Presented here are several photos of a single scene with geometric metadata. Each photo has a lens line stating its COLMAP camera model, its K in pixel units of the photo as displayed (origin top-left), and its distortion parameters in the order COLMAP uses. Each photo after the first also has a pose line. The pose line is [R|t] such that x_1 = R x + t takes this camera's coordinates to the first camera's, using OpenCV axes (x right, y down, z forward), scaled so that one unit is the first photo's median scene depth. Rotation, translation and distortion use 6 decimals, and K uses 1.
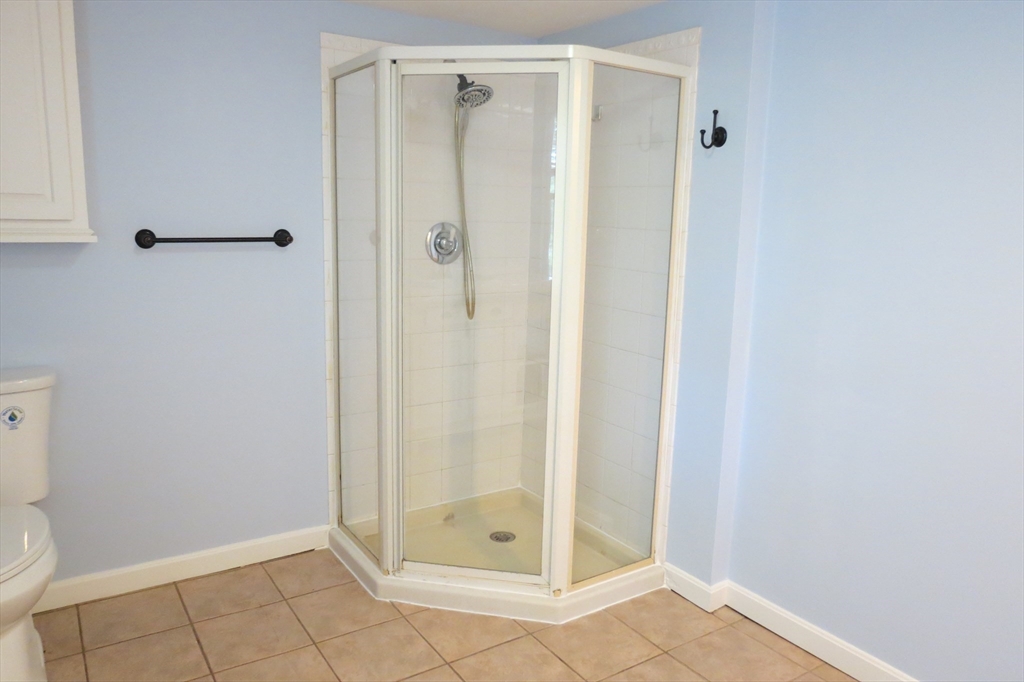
lens RADIAL K [[741.3, 0, 494.6], [0, 741.3, 342.4], [0, 0, 1]] dist [-0.002303, 0.002194]
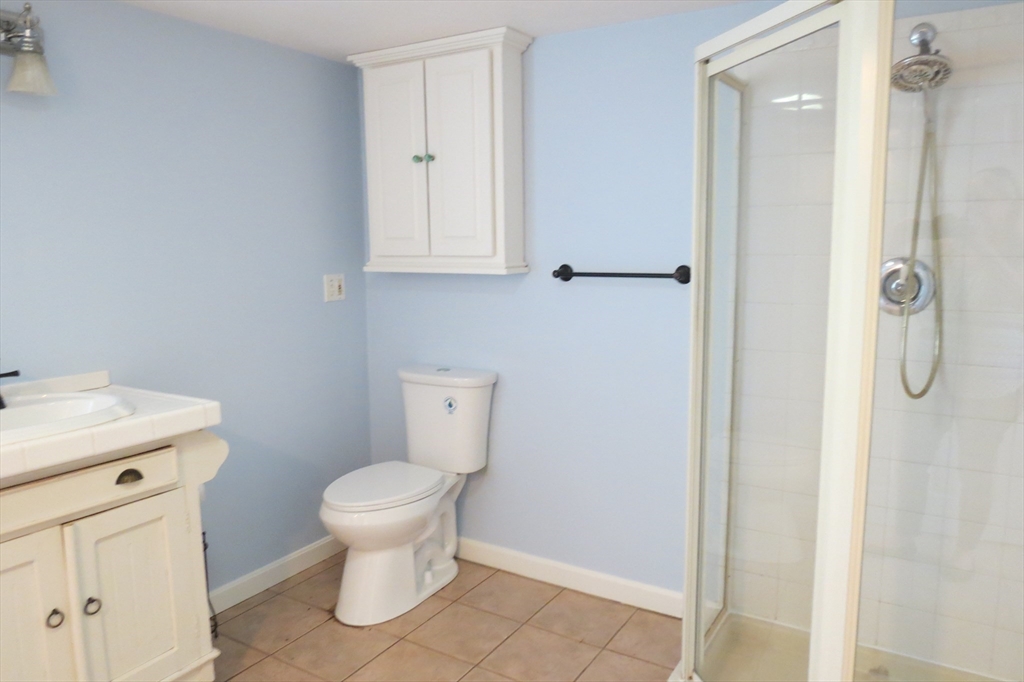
lens RADIAL K [[721.5, 0, 510.5], [0, 721.5, 344.5], [0, 0, 1]] dist [-0.029556, 0.005517]
pose [[0.430715, 0.099147, -0.897025, 0.450778], [-0.145698, 0.988548, 0.039305, -0.059621], [0.890650, 0.113766, 0.440228, 0.430129]]
